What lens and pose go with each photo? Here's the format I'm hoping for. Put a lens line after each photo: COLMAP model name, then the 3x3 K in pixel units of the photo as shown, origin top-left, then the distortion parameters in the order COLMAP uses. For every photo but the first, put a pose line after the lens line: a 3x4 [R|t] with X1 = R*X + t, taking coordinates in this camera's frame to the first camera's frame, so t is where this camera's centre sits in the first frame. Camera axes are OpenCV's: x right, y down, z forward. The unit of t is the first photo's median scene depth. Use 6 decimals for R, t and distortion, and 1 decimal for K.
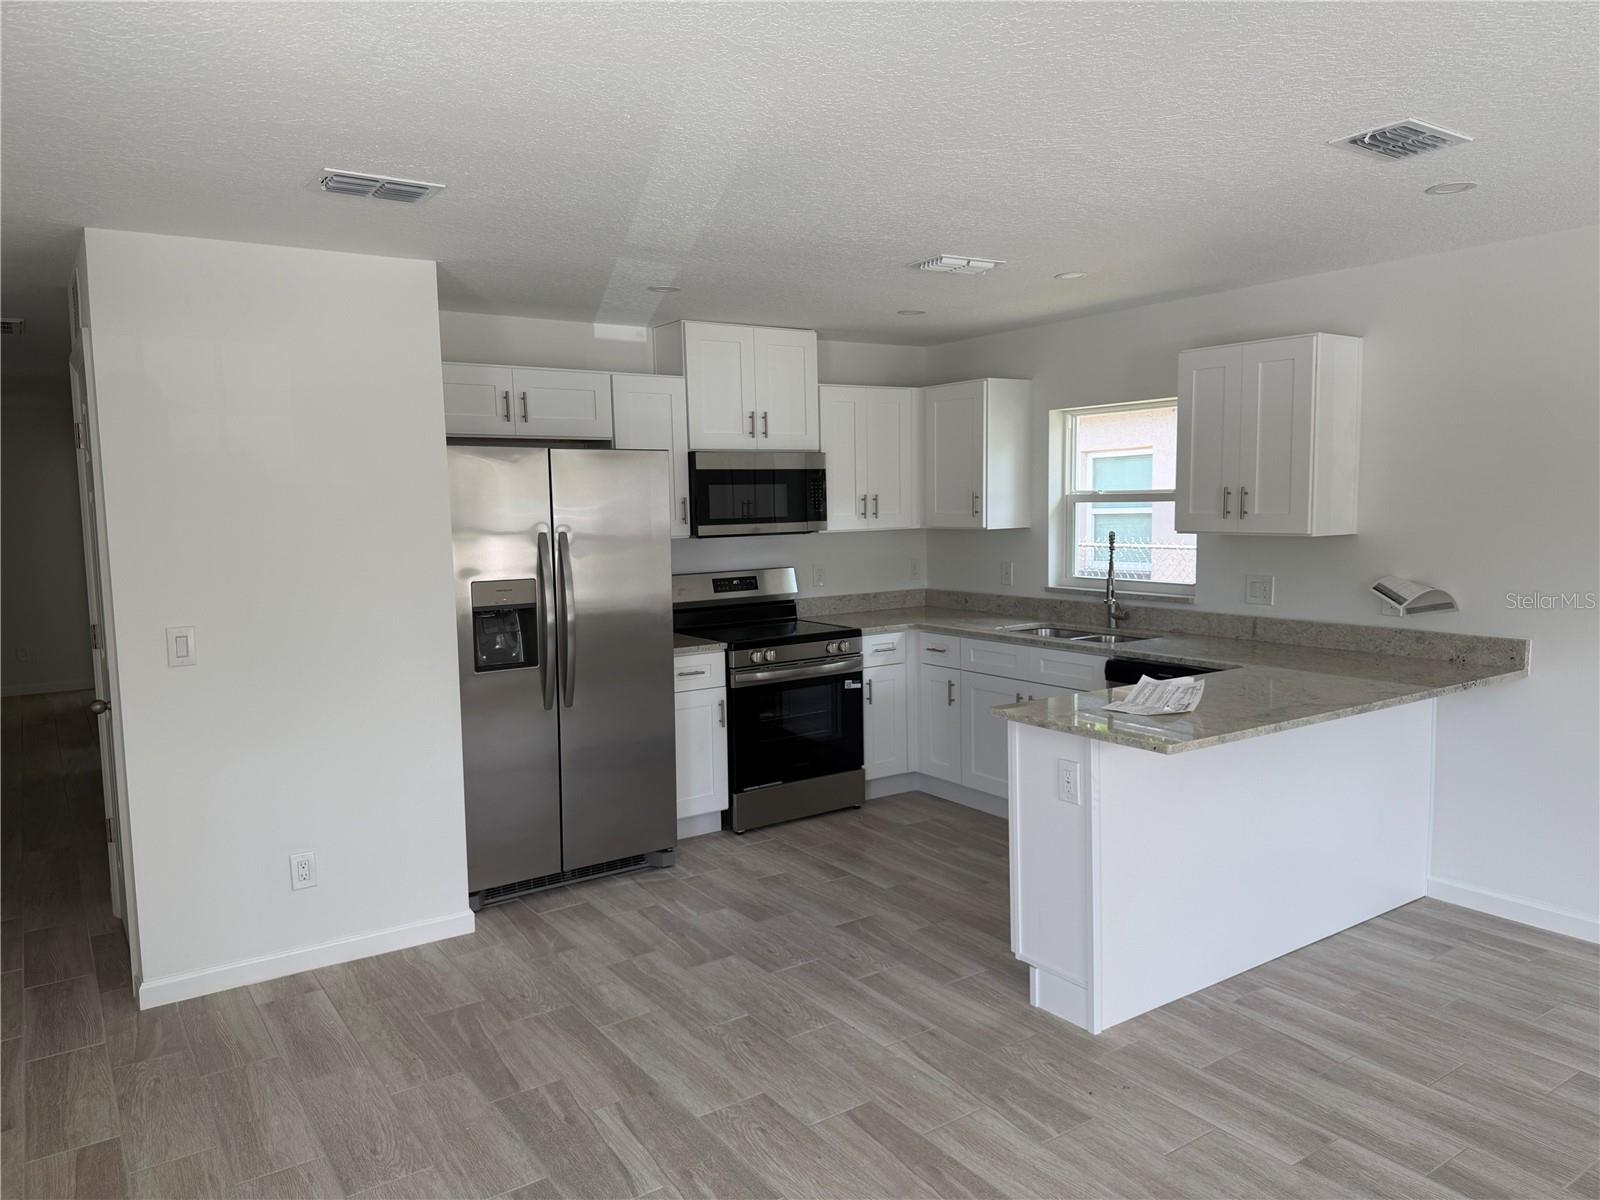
lens RADIAL K [[1112.3, 0, 798.7], [0, 1112.3, 604.6], [0, 0, 1]] dist [0.092515, -0.140860]
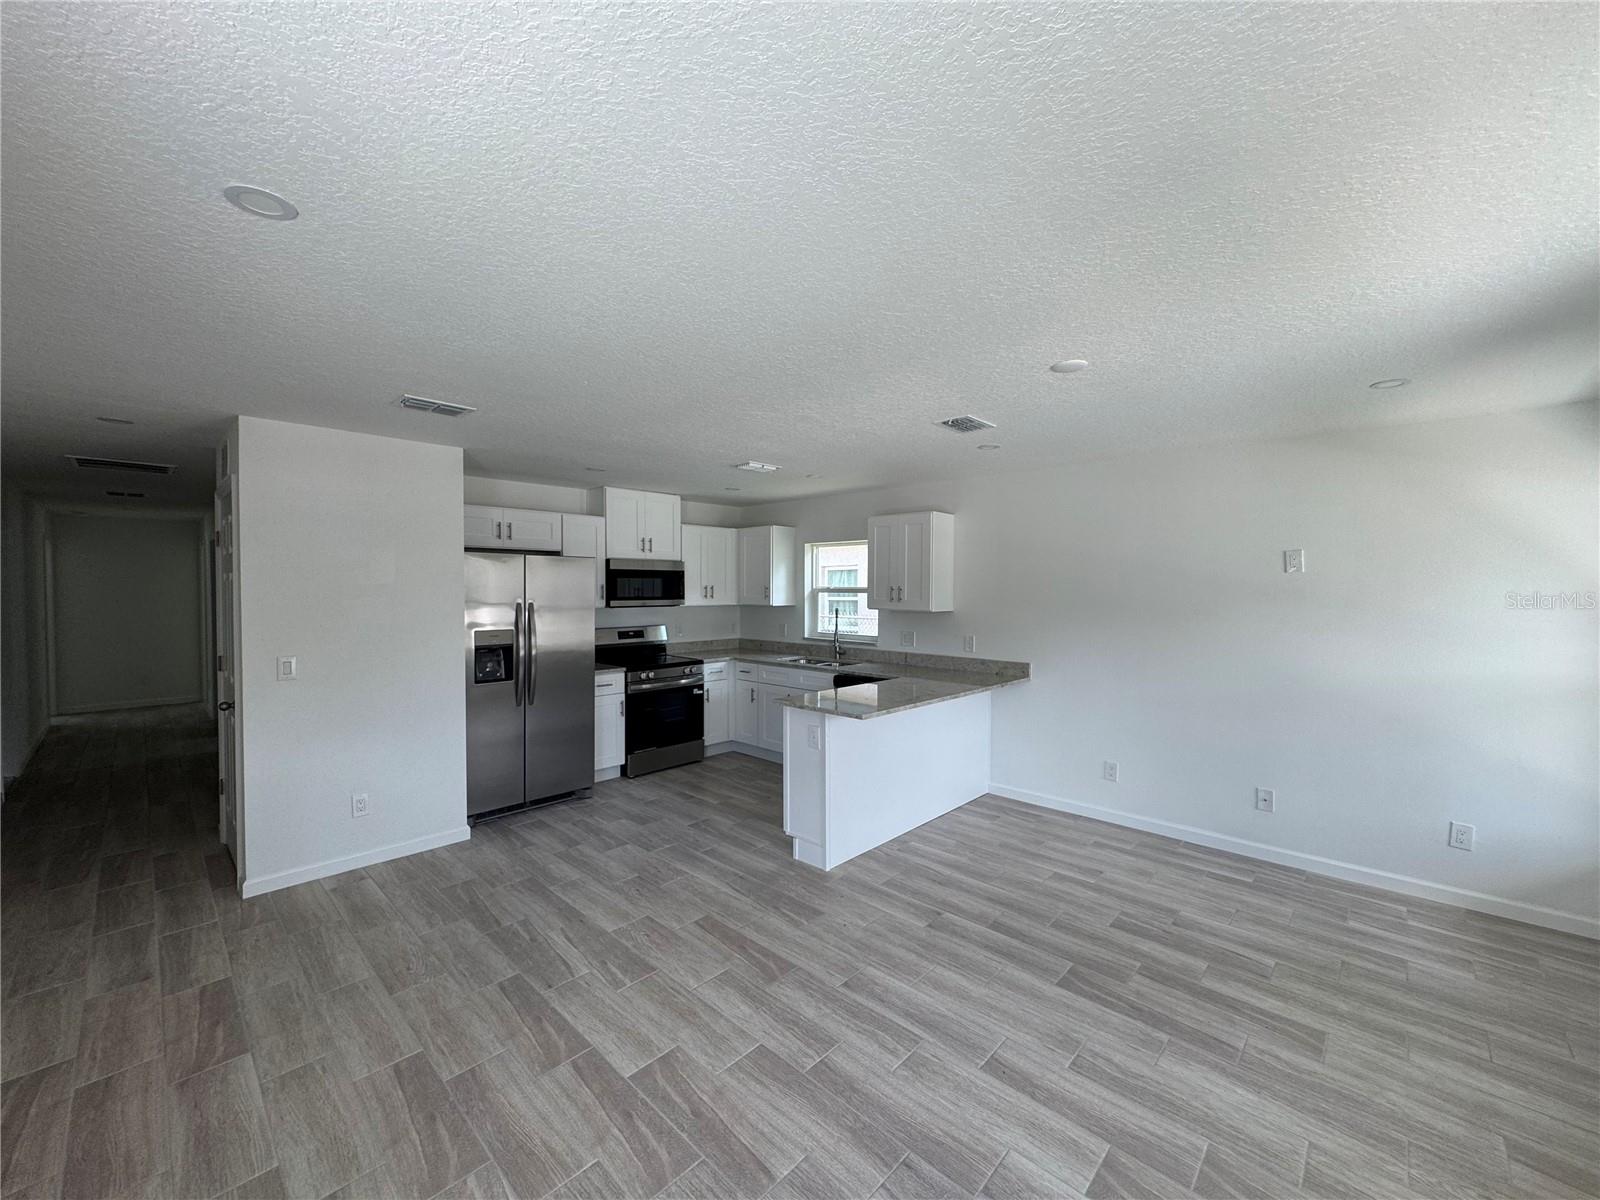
lens RADIAL K [[636.7, 0, 798.7], [0, 636.7, 601.6], [0, 0, 1]] dist [-0.001768, 0.000011]
pose [[0.978139, 0.017104, 0.207246, -0.010825], [-0.001088, 0.997019, -0.077146, 0.010172], [-0.207948, 0.075234, 0.975242, -0.057846]]
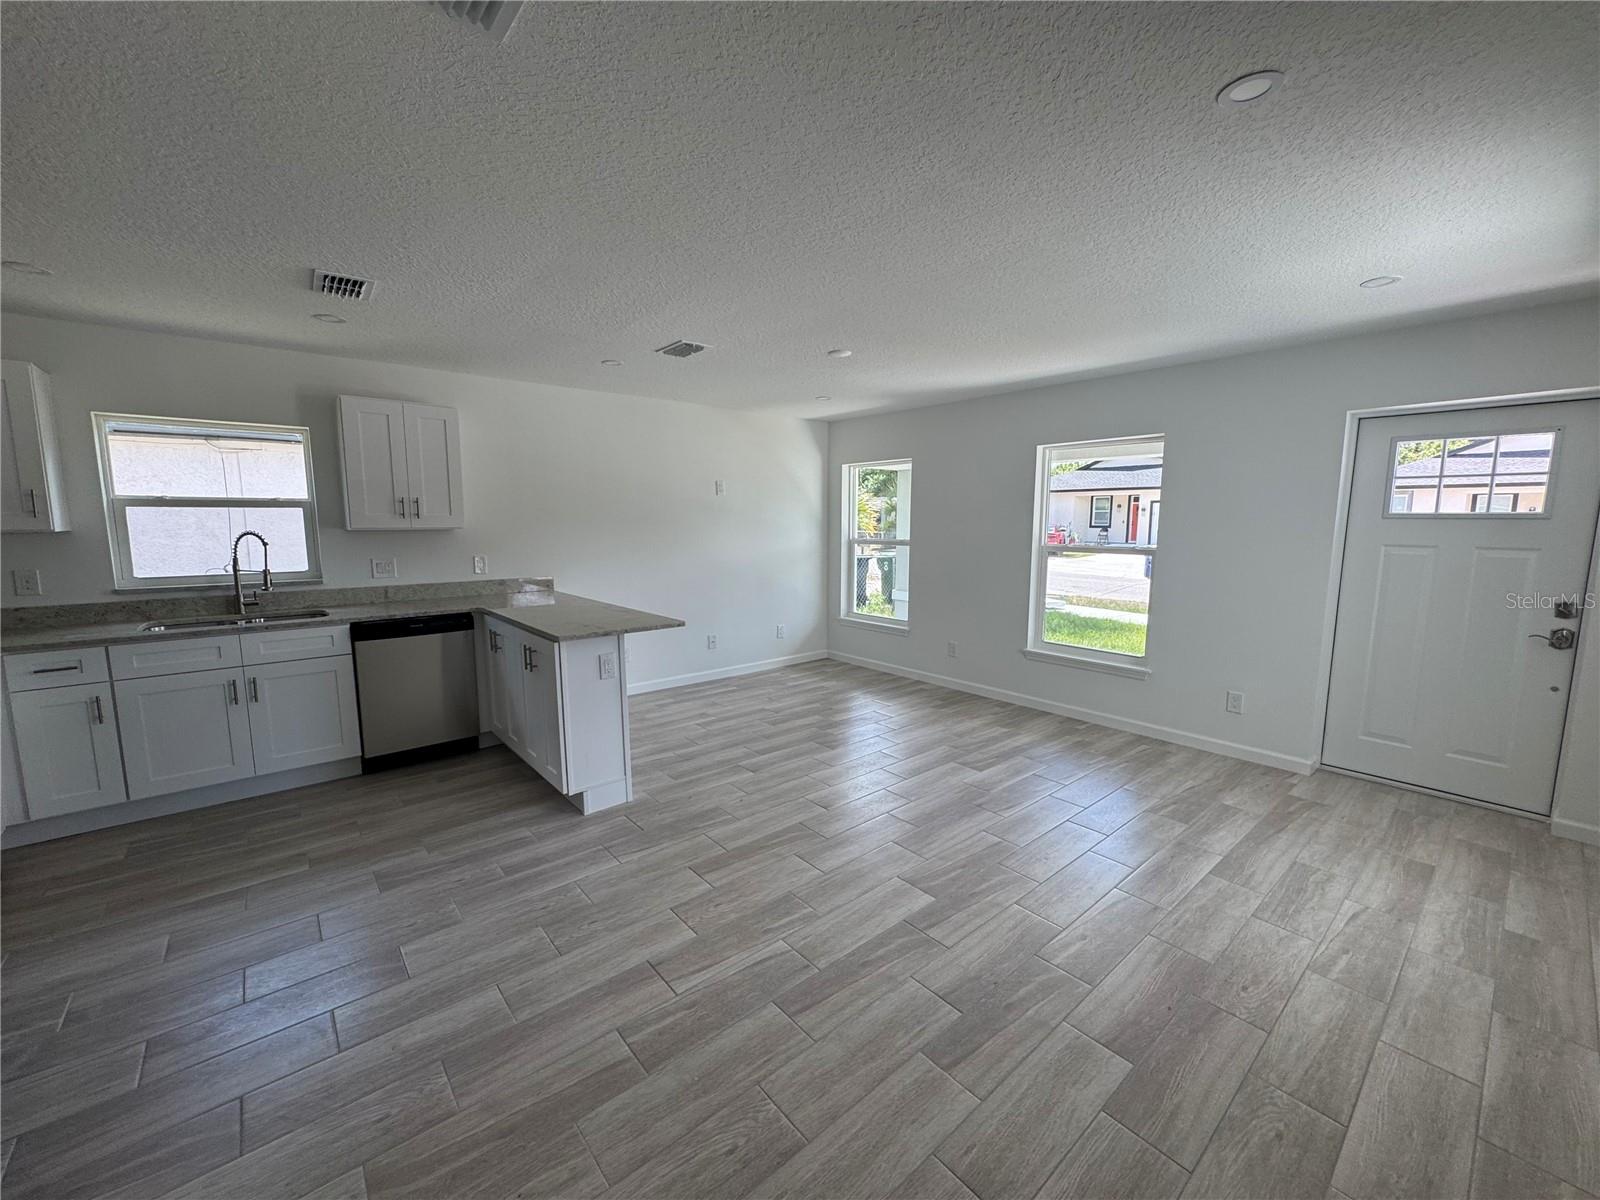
lens RADIAL K [[636.7, 0, 798.7], [0, 636.7, 601.6], [0, 0, 1]] dist [-0.001768, 0.000011]
pose [[-0.102250, -0.109471, 0.988717, -0.616589], [0.098616, 0.987915, 0.119581, -0.020143], [-0.989858, 0.109731, -0.090219, 0.676702]]
